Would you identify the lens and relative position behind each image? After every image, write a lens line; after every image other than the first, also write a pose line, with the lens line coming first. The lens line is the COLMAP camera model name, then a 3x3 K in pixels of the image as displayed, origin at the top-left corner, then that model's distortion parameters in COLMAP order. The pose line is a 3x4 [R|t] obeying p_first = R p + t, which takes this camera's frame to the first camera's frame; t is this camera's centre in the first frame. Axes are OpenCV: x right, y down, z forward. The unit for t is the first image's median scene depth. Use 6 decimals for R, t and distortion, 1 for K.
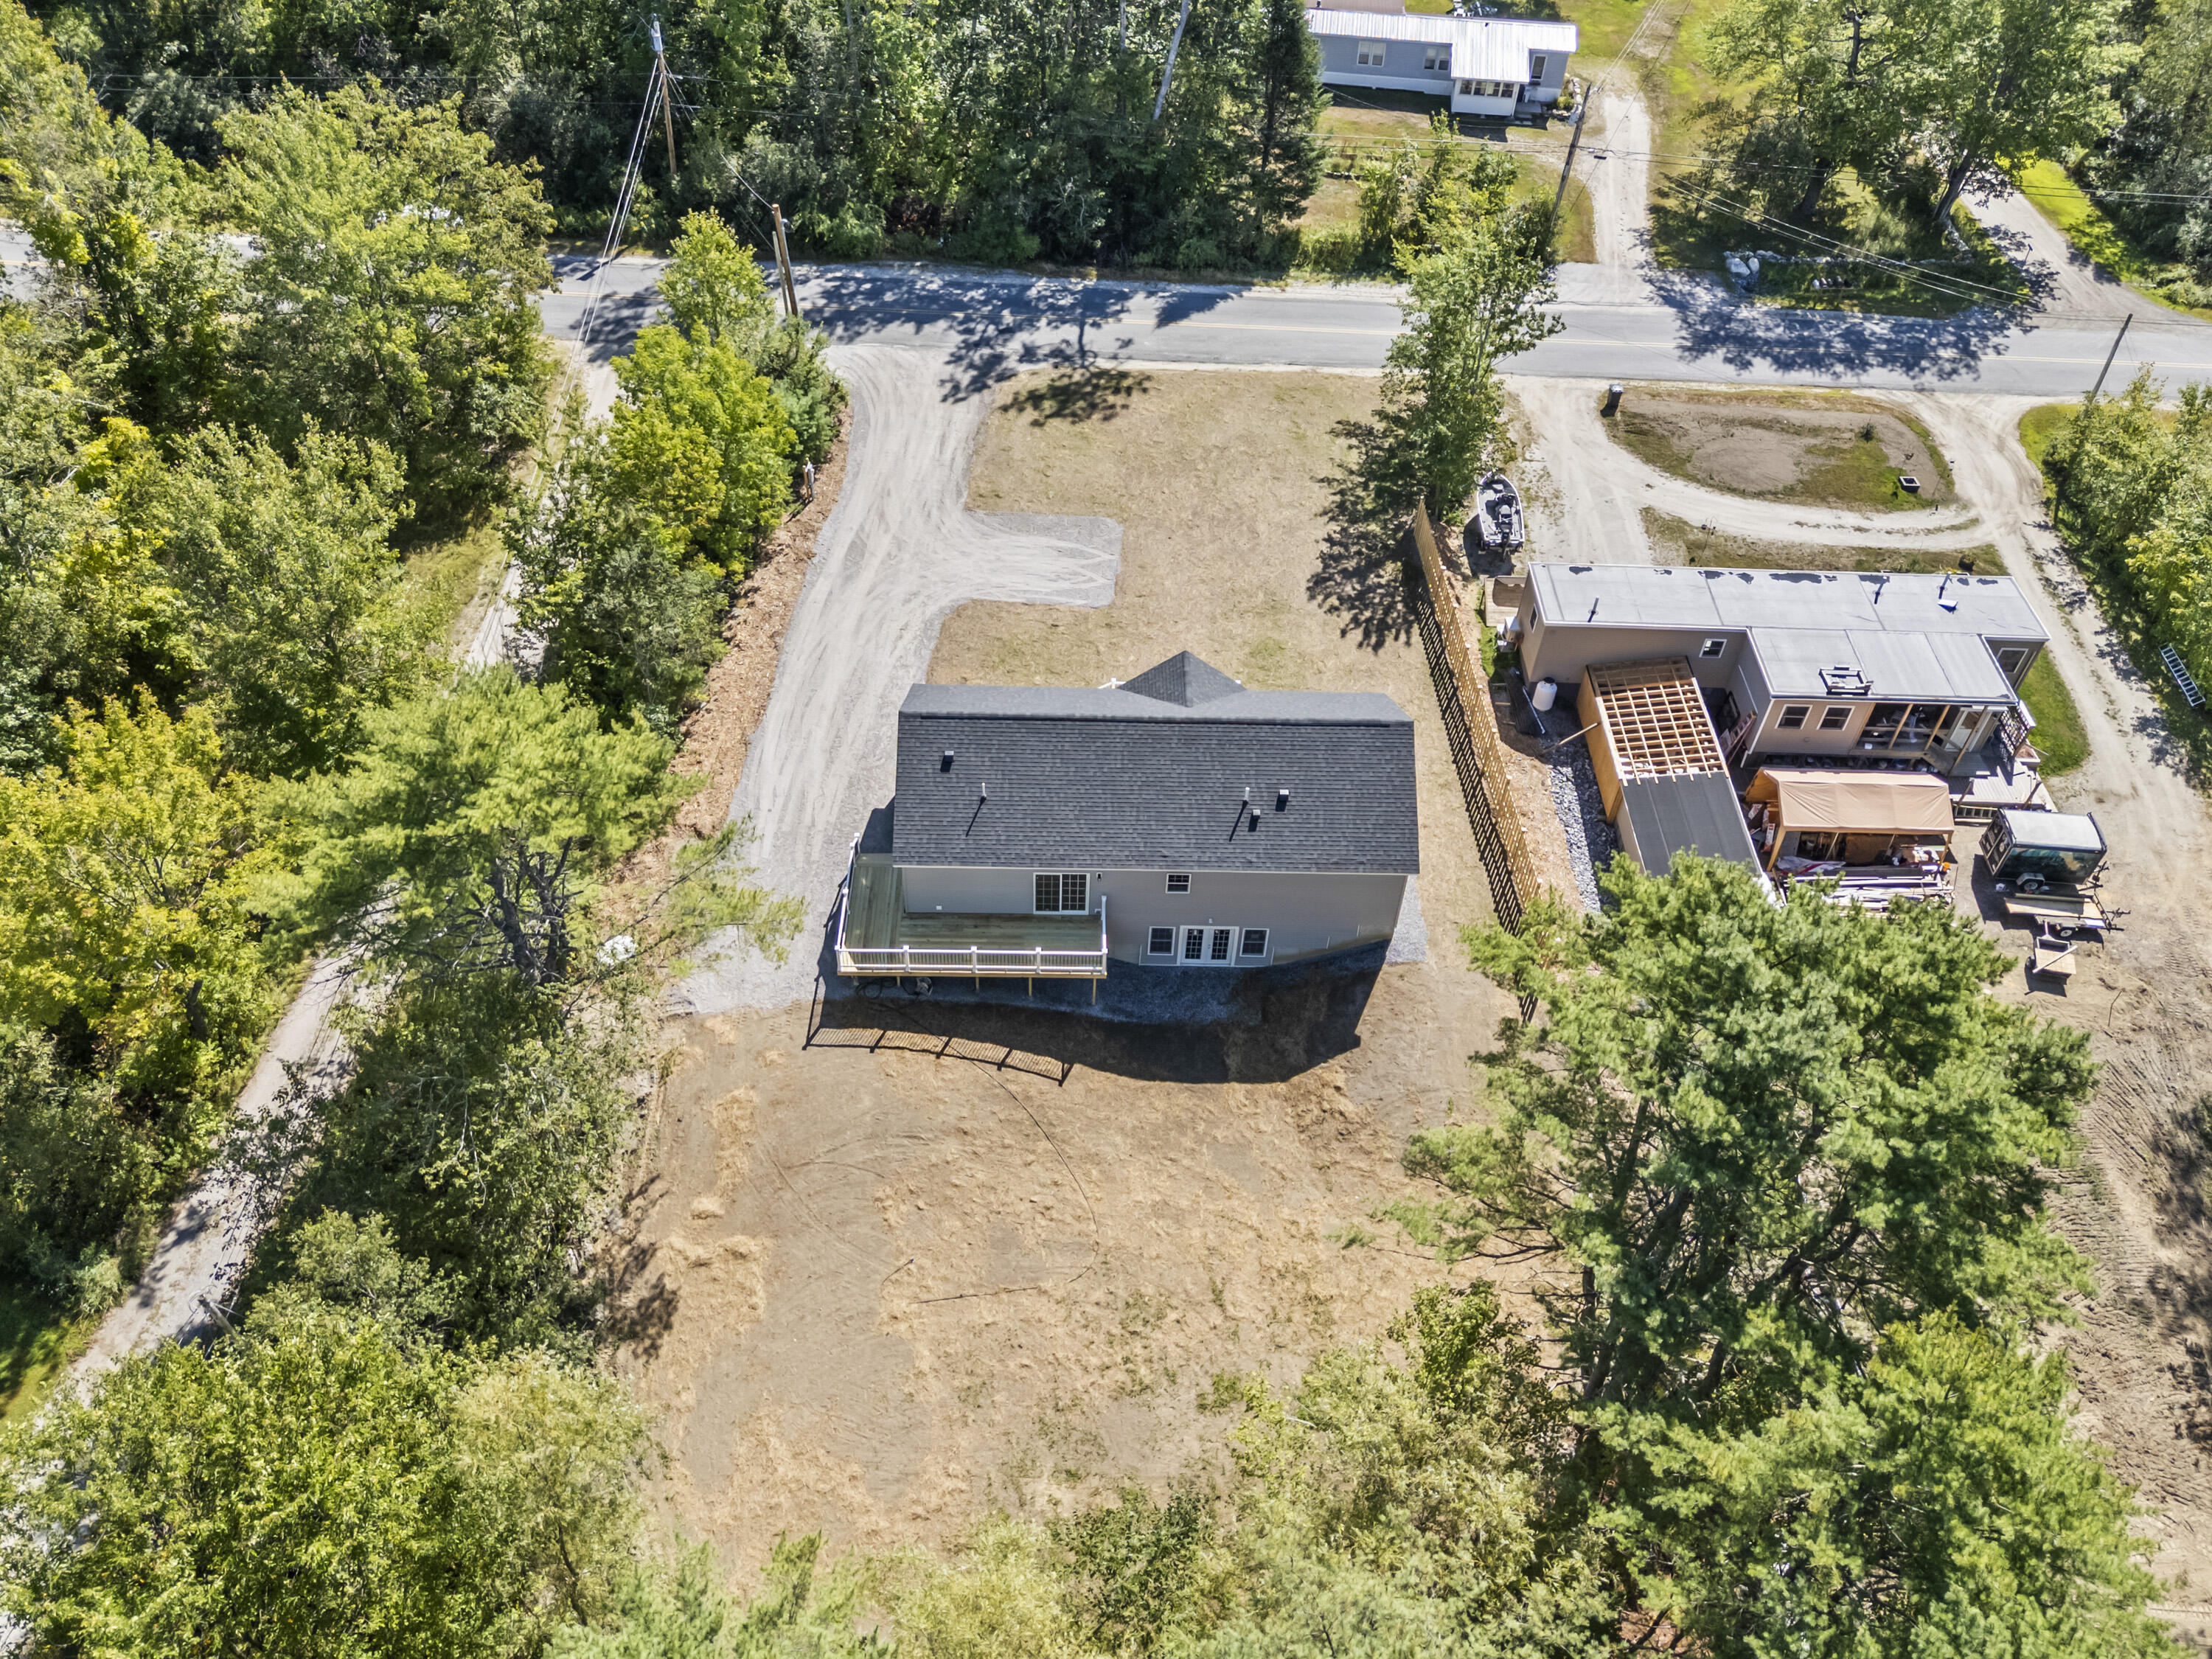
lens RADIAL K [[1635.5, 0, 1106.0], [0, 1635.5, 829.5], [0, 0, 1]] dist [0.066865, -0.091684]
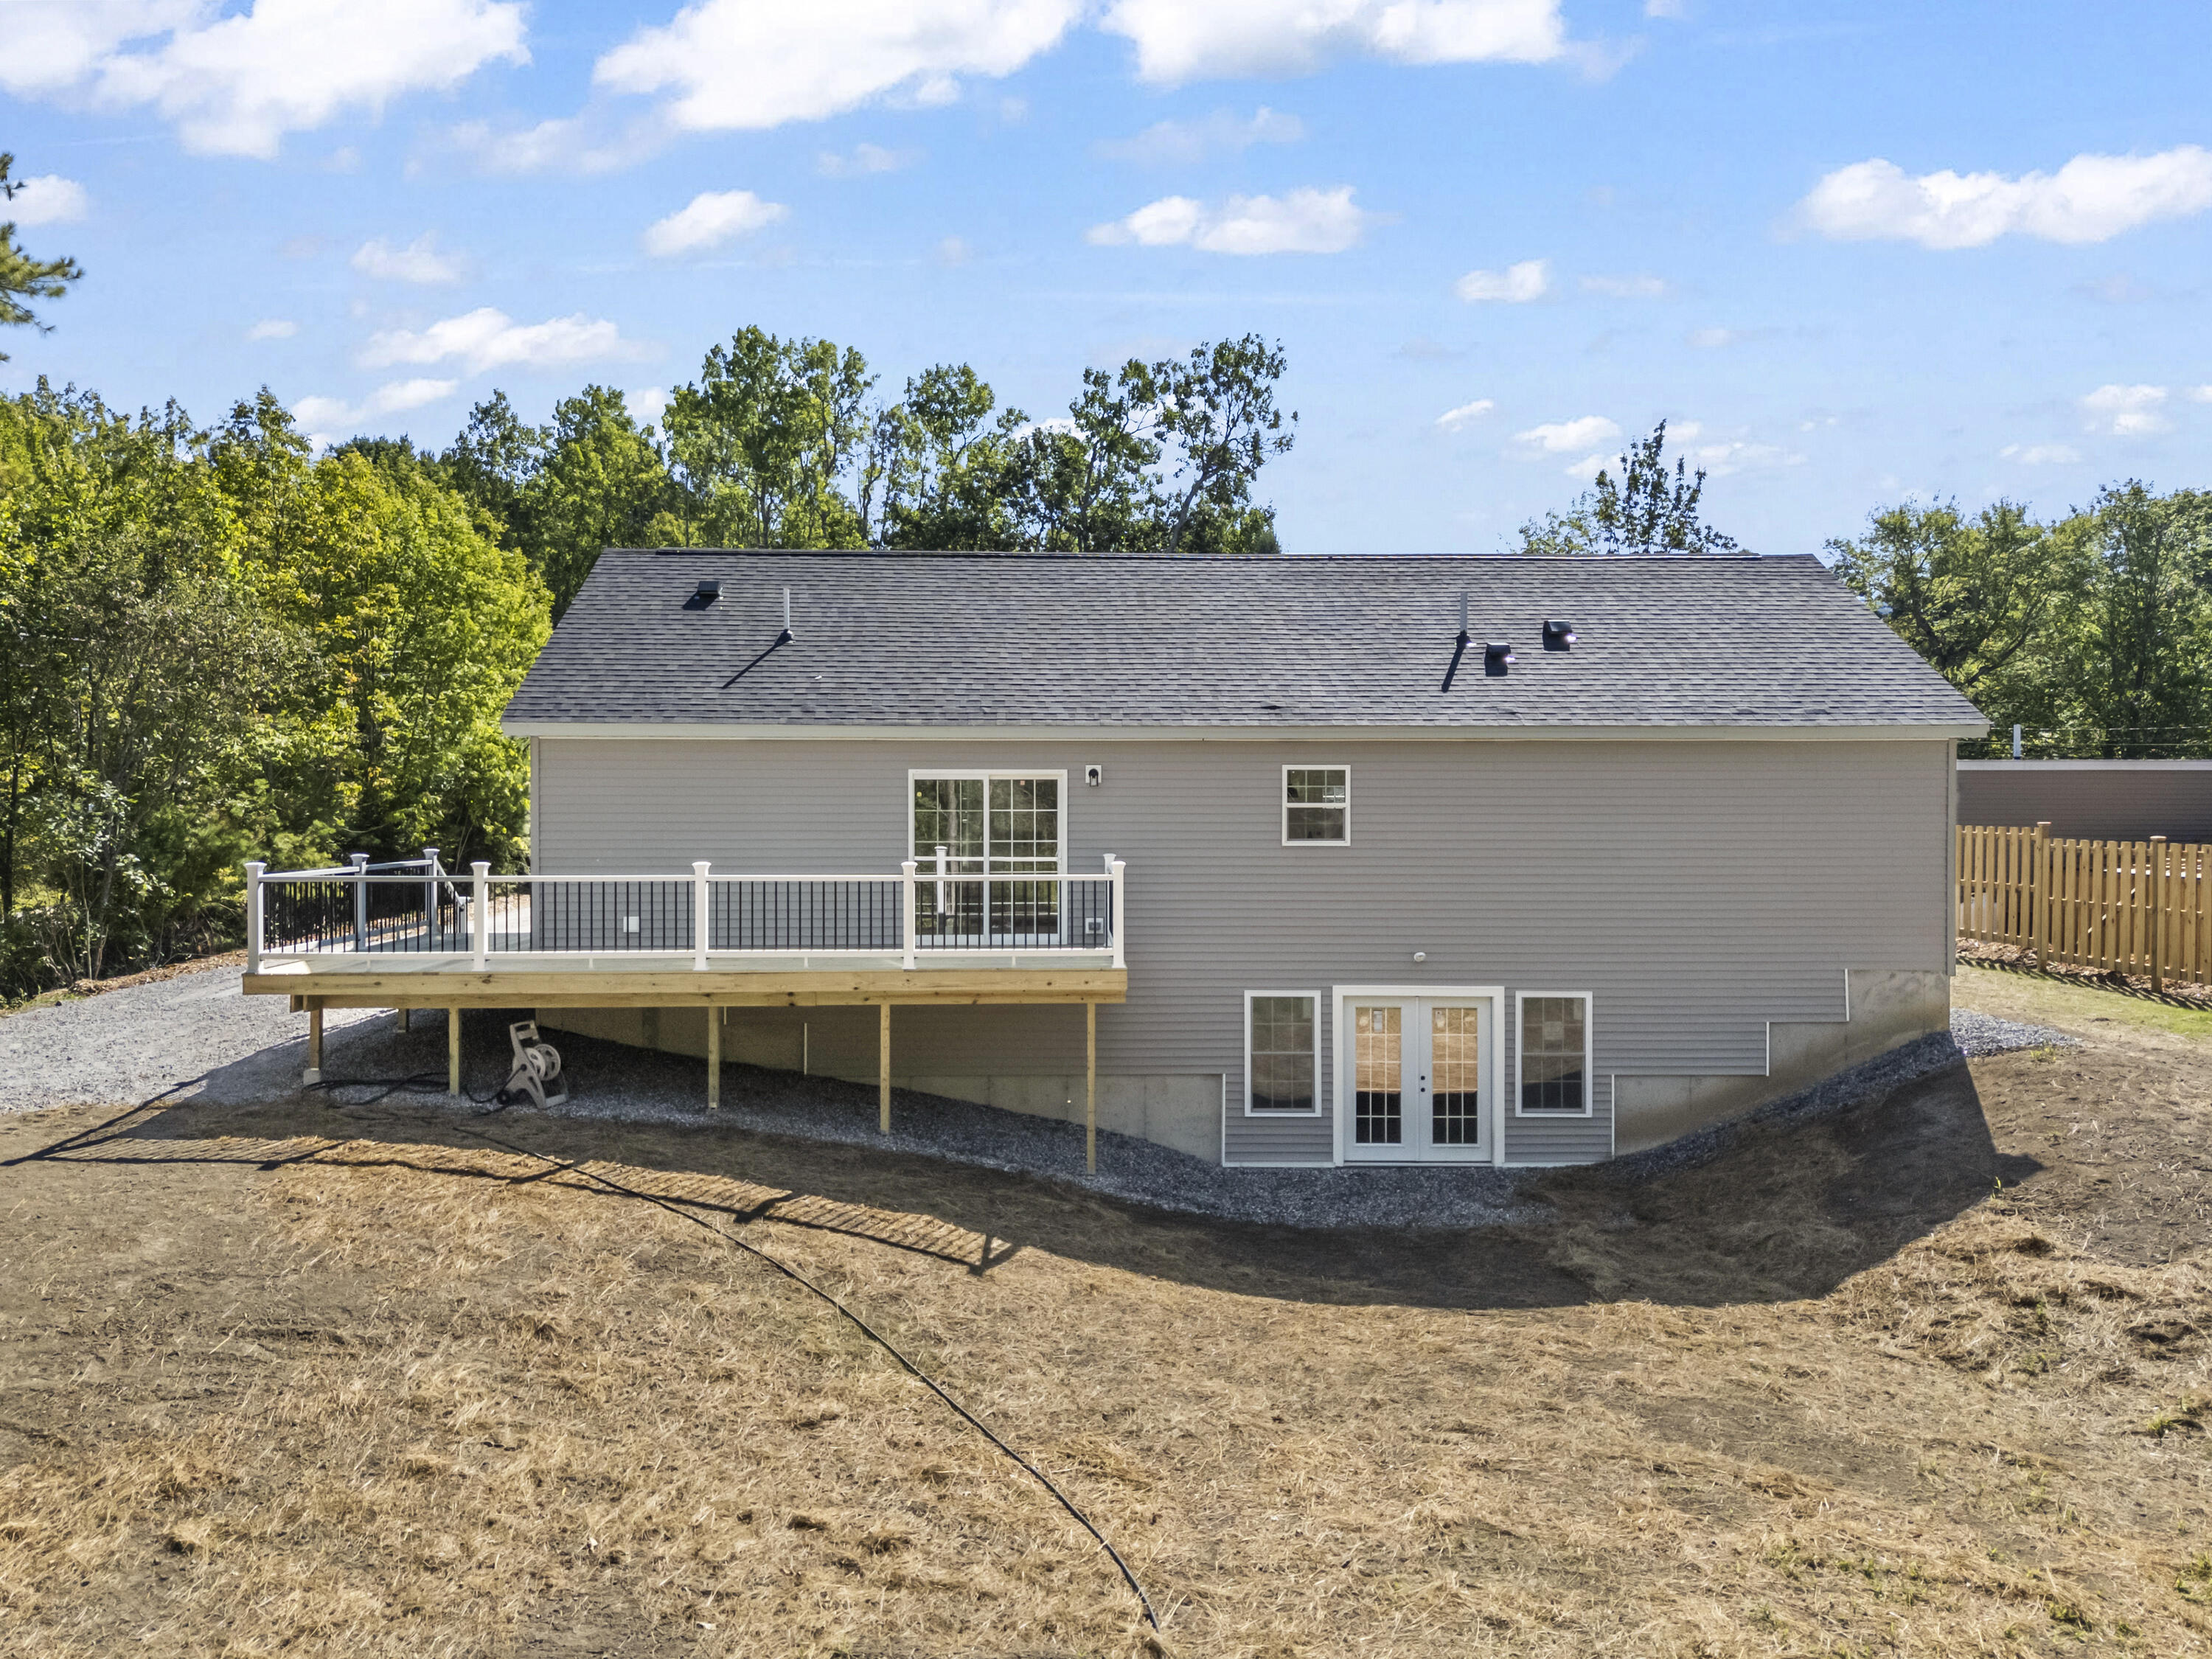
lens RADIAL K [[1635.8, 0, 1115.8], [0, 1635.8, 803.9], [0, 0, 1]] dist [0.057827, -0.065993]
pose [[0.999005, -0.028752, 0.034107, -0.011163], [0.044459, 0.704348, -0.708462, 0.271496], [-0.003653, 0.709273, 0.704925, 0.718723]]
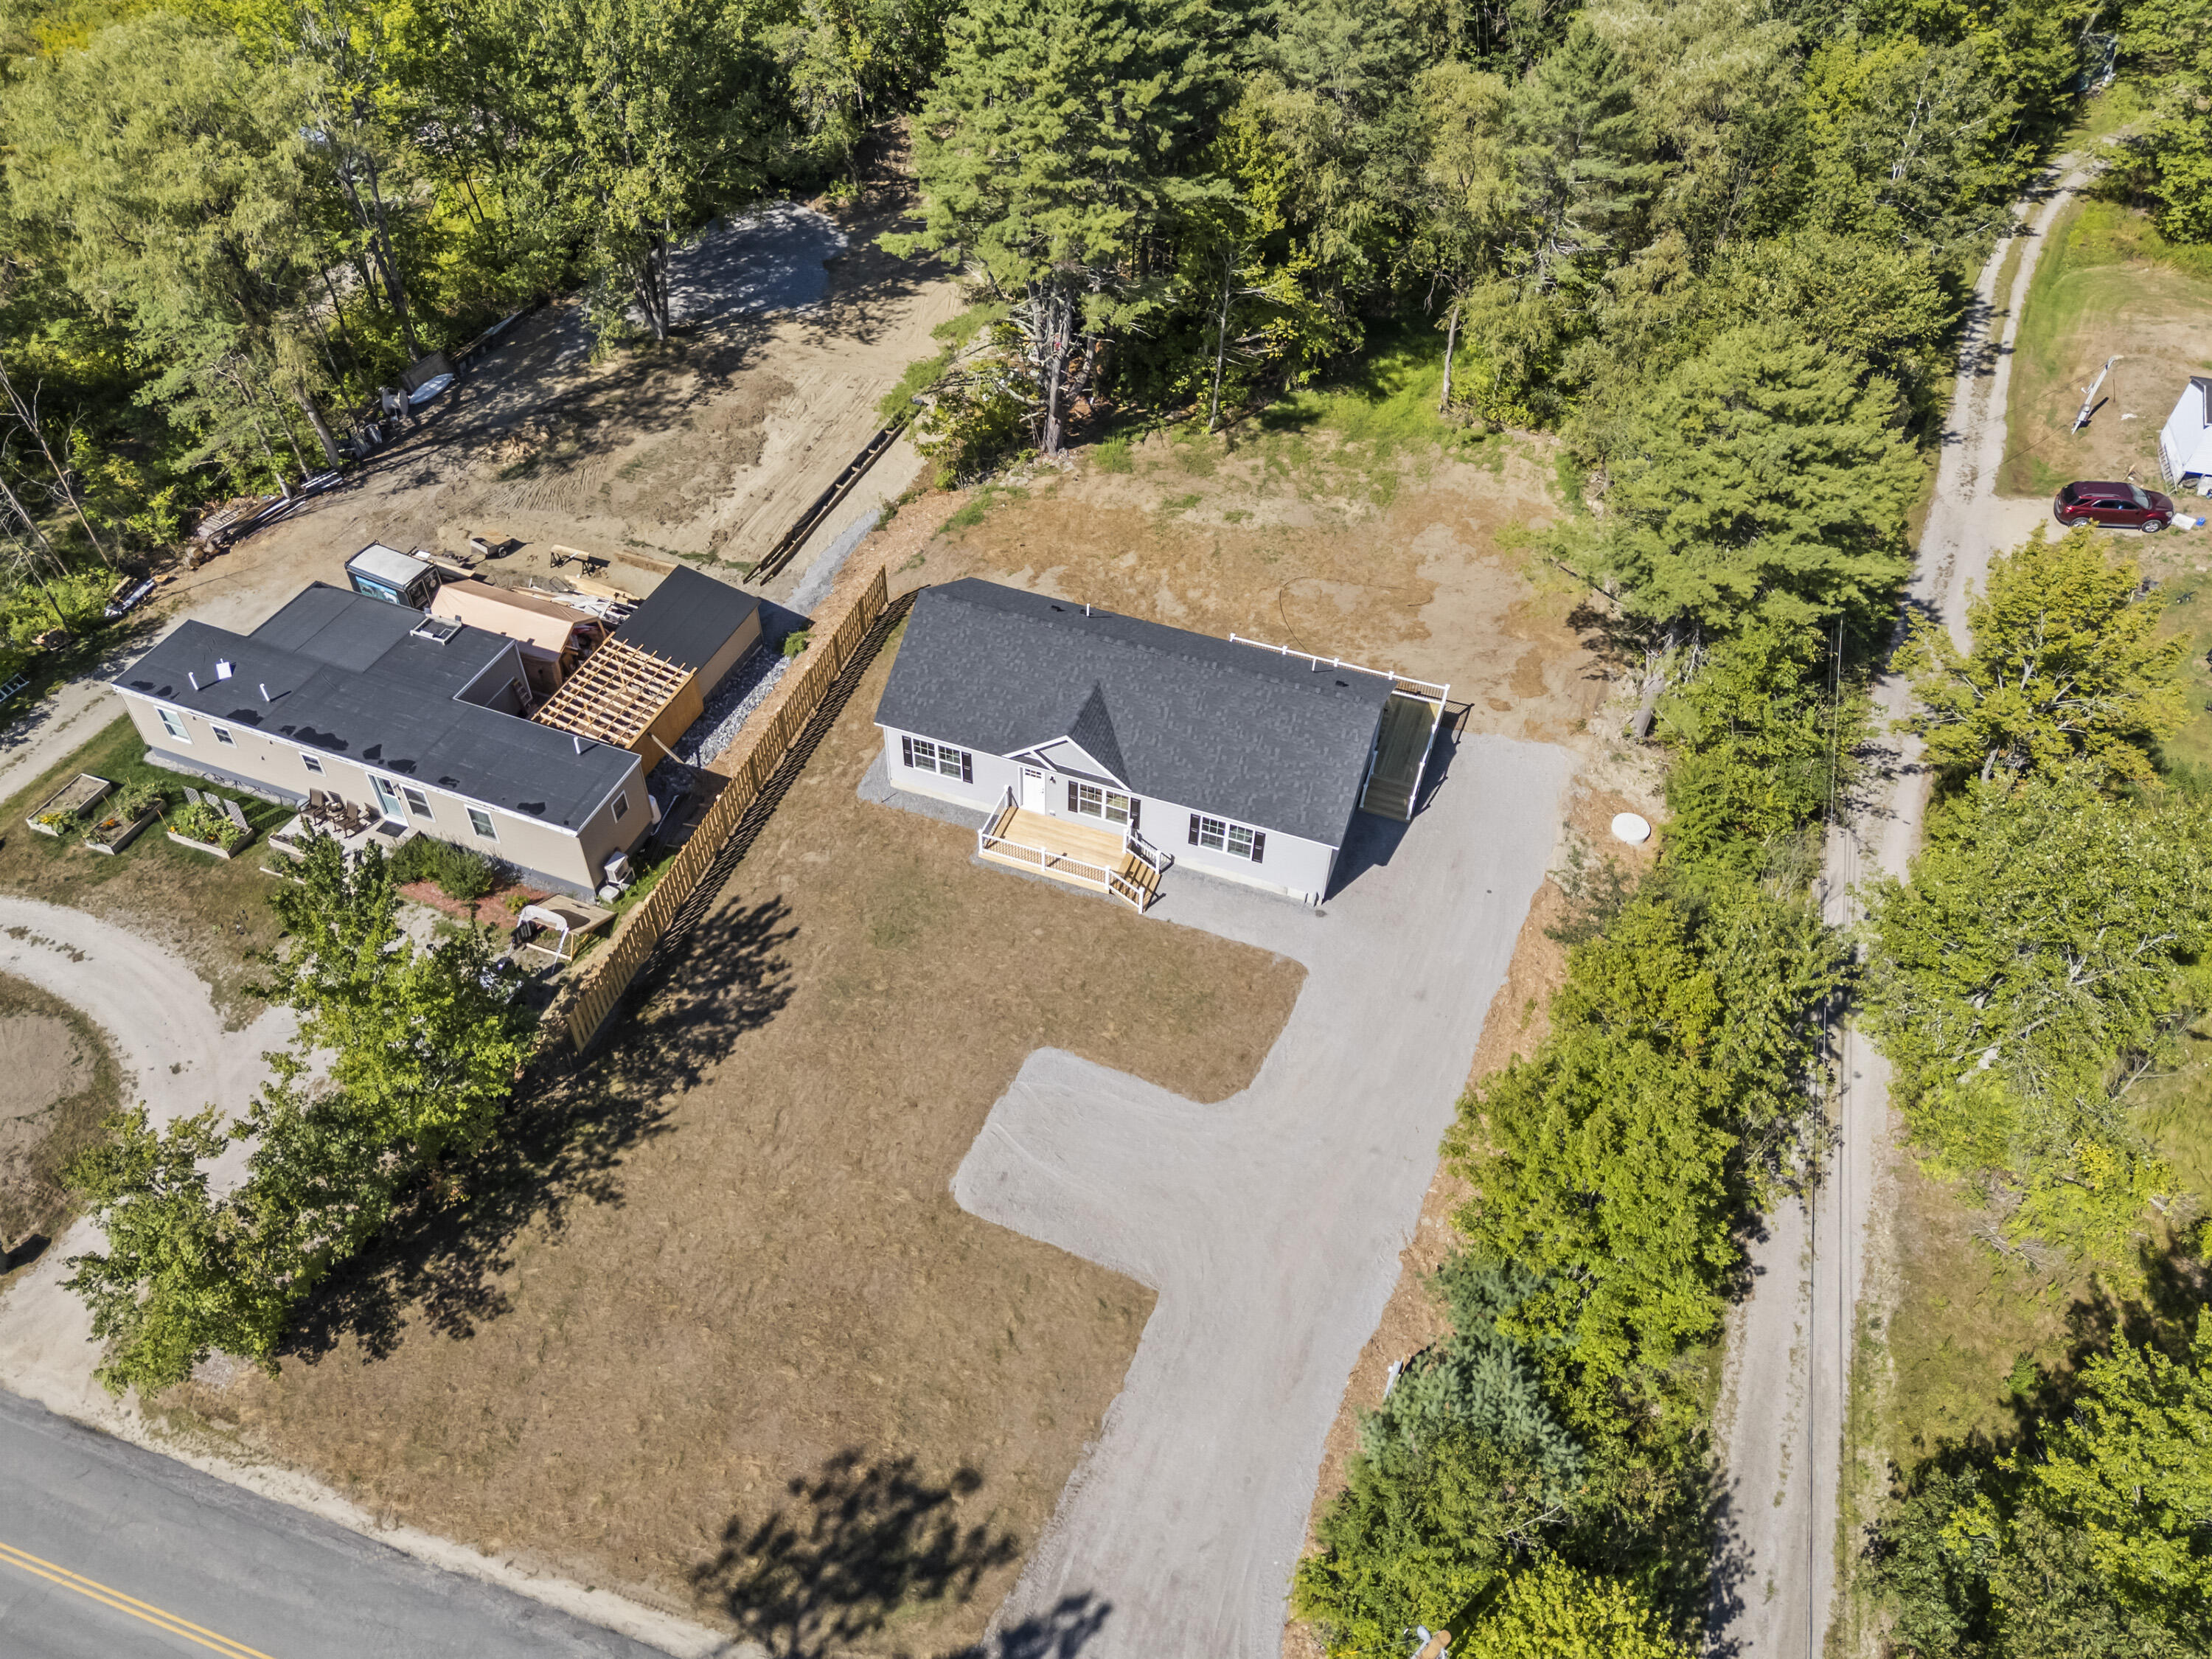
lens RADIAL K [[1635.5, 0, 1106.0], [0, 1635.5, 829.5], [0, 0, 1]] dist [0.066865, -0.091684]
pose [[-0.938332, -0.277698, 0.205952, -0.193114], [0.212502, 0.006647, 0.977138, -1.074019], [-0.272718, 0.960645, 0.052774, 1.030437]]
